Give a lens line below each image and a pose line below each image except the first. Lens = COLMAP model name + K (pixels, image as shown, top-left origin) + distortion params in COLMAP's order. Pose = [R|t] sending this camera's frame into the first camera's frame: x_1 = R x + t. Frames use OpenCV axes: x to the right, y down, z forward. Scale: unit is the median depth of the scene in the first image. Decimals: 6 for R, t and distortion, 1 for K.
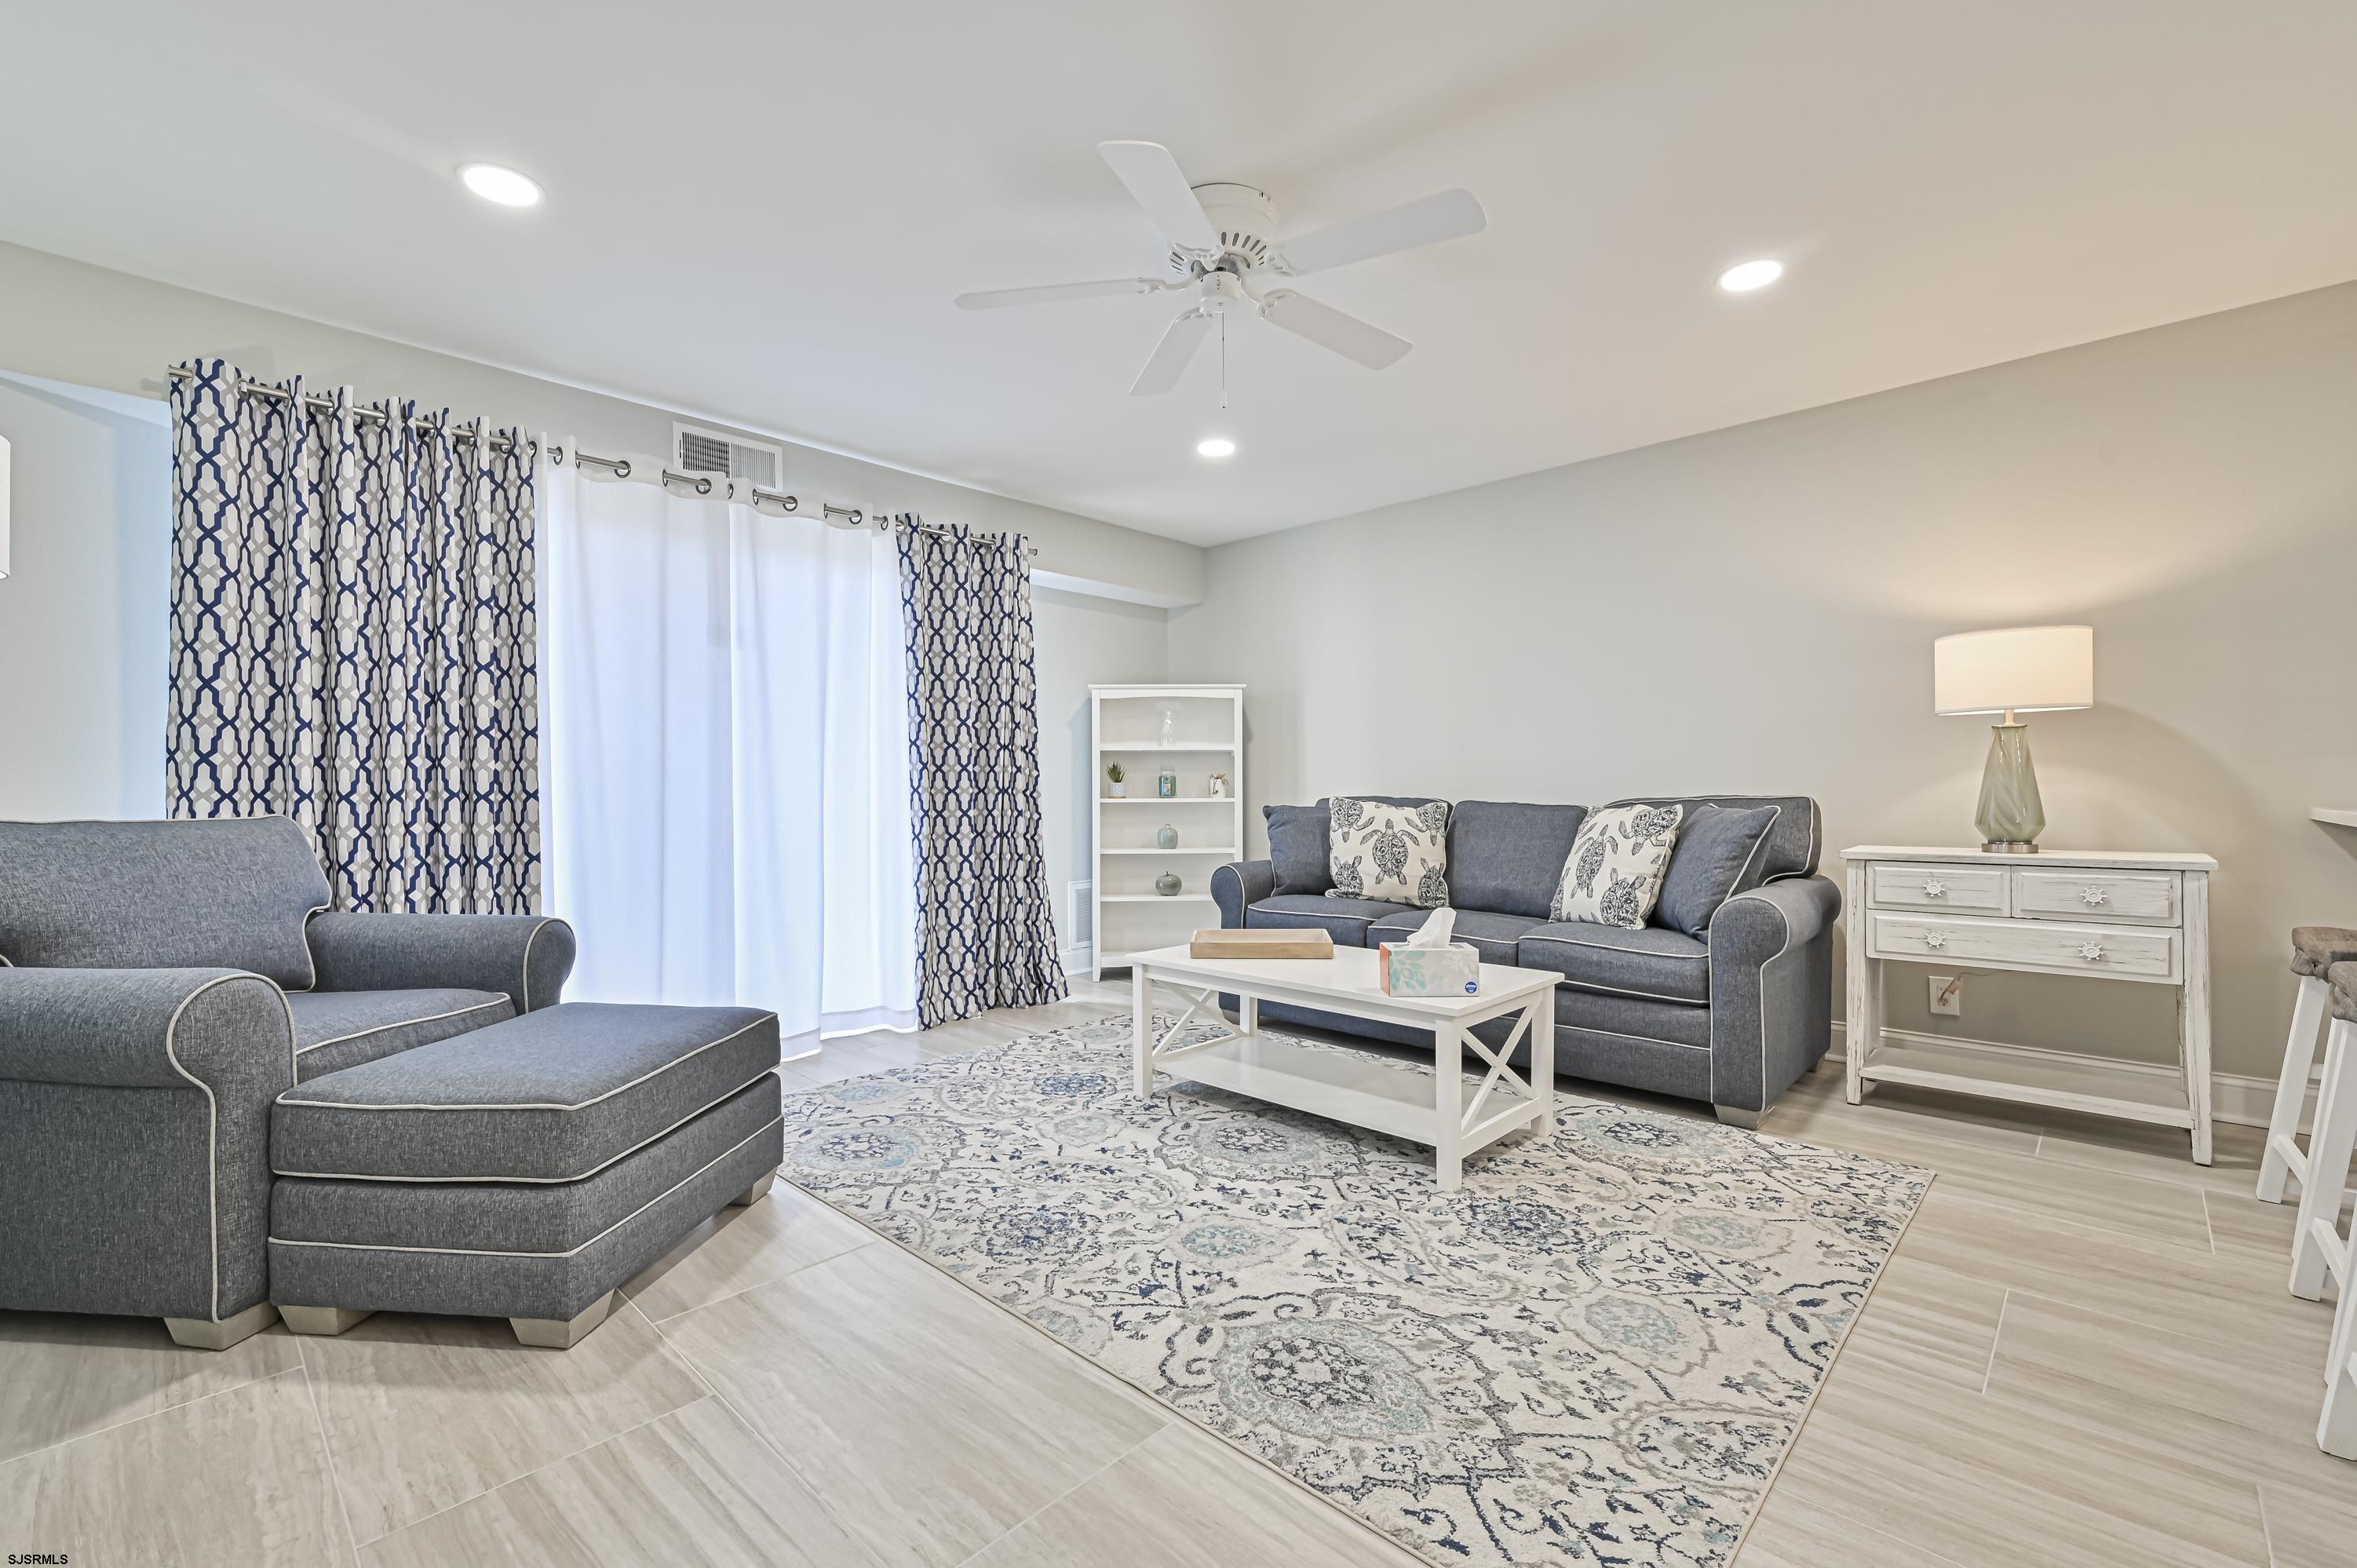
lens RADIAL K [[1001.5, 0, 1177.9], [0, 1001.5, 793.3], [0, 0, 1]] dist [0.000776, -0.001612]
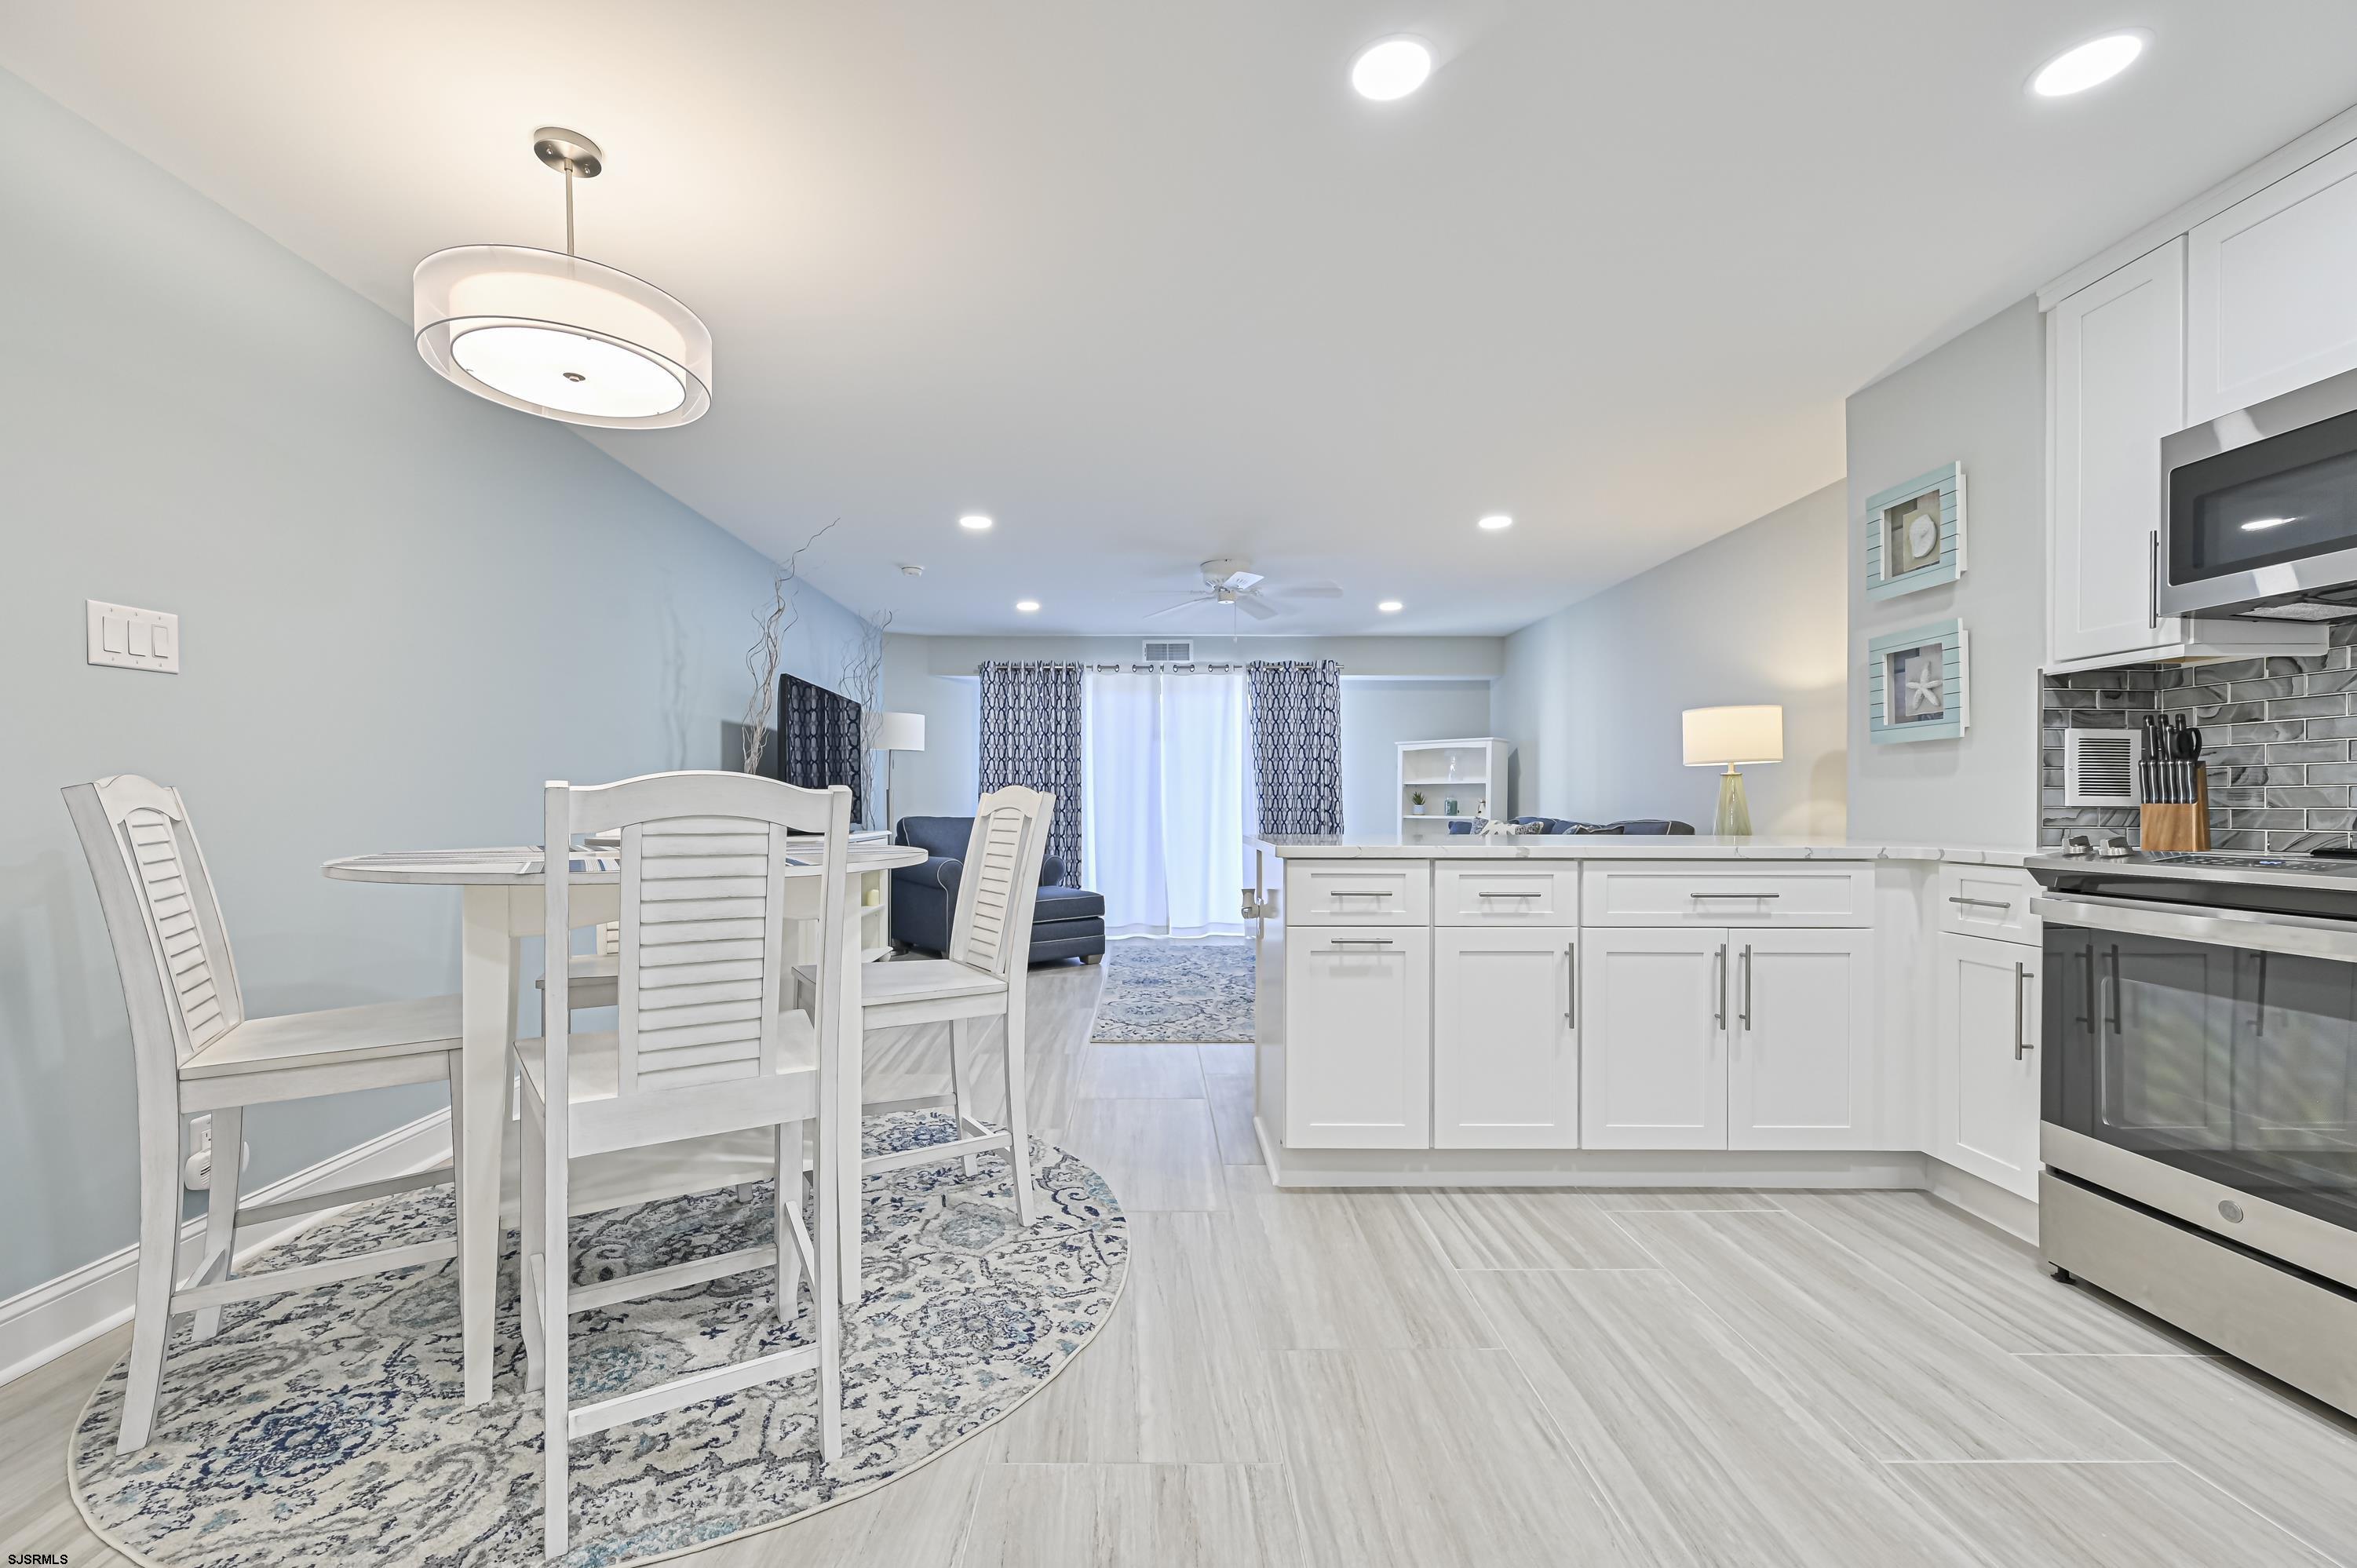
lens RADIAL K [[934.8, 0, 1138.0], [0, 934.8, 807.6], [0, 0, 1]] dist [-0.003622, 0.001141]
pose [[0.684213, 0.010599, -0.729205, 1.298253], [-0.010843, 0.999932, 0.004361, -0.016507], [0.729201, 0.004923, 0.684281, -0.541284]]
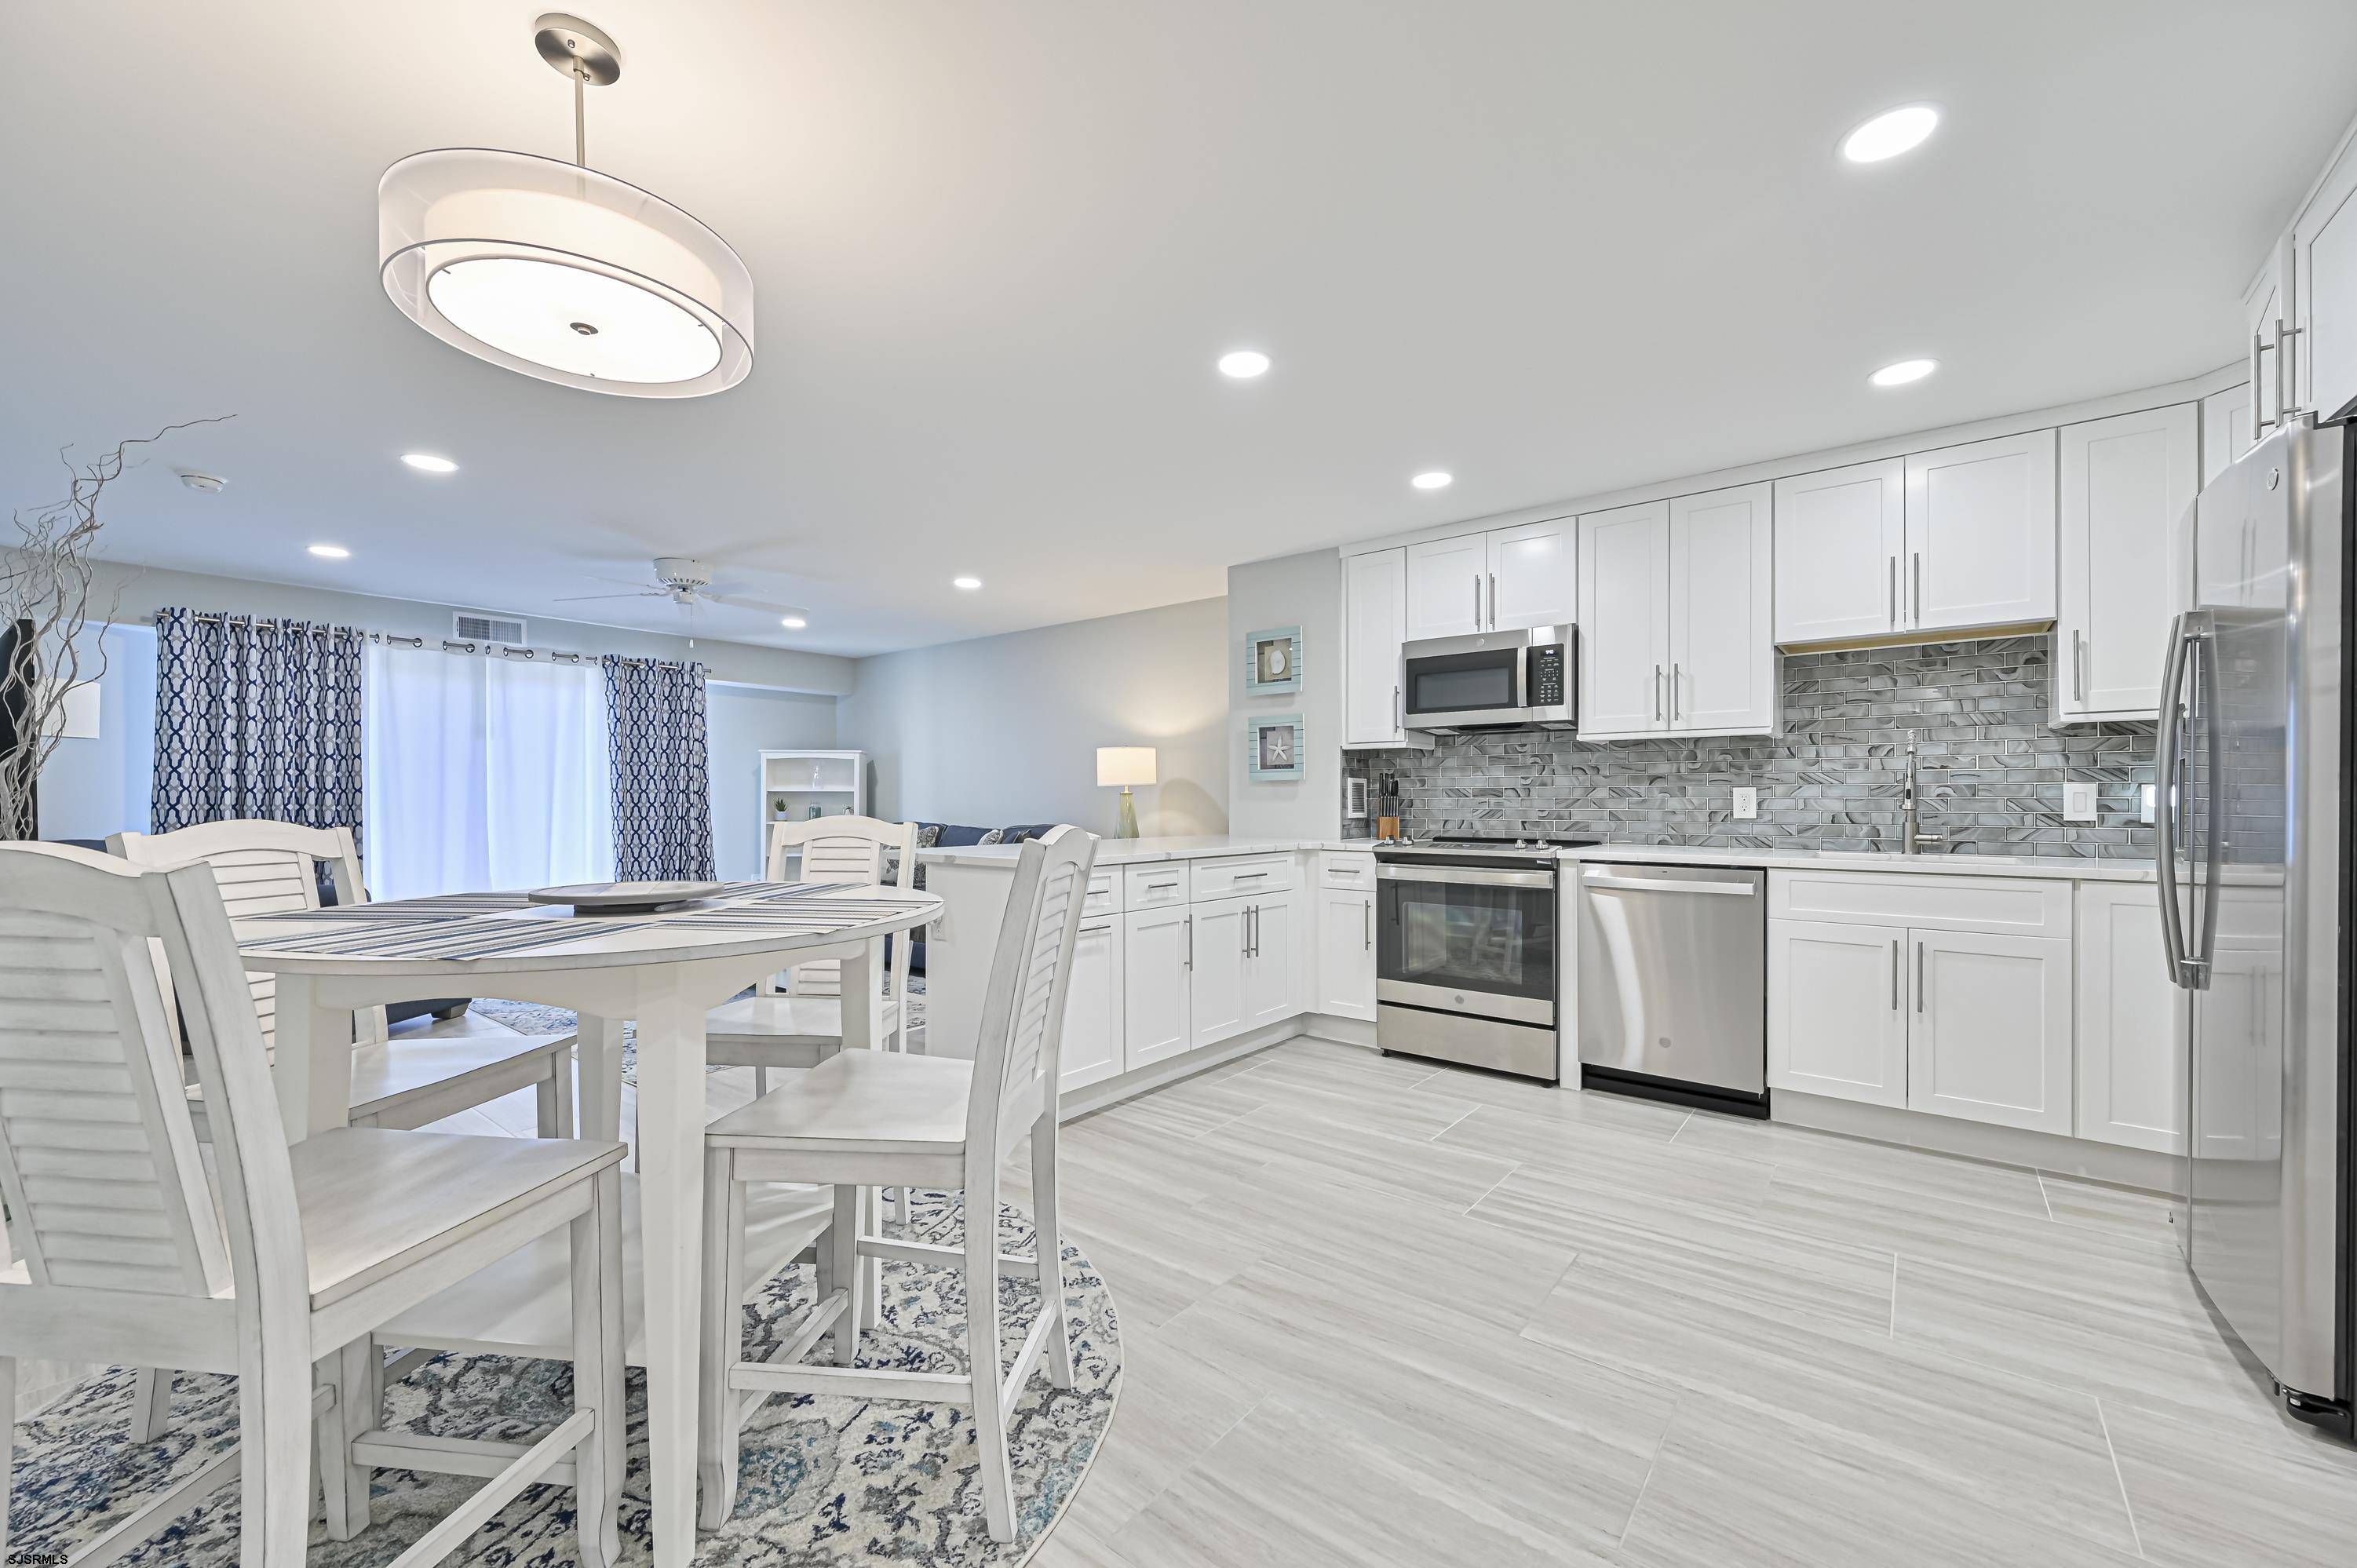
lens RADIAL K [[934.8, 0, 1170.2], [0, 934.8, 799.3], [0, 0, 1]] dist [-0.003622, 0.001141]
pose [[0.997028, 0.004641, 0.076899, 0.820722], [-0.004083, 0.999964, -0.007408, -0.042532], [-0.076931, 0.007072, 0.997011, -0.953242]]
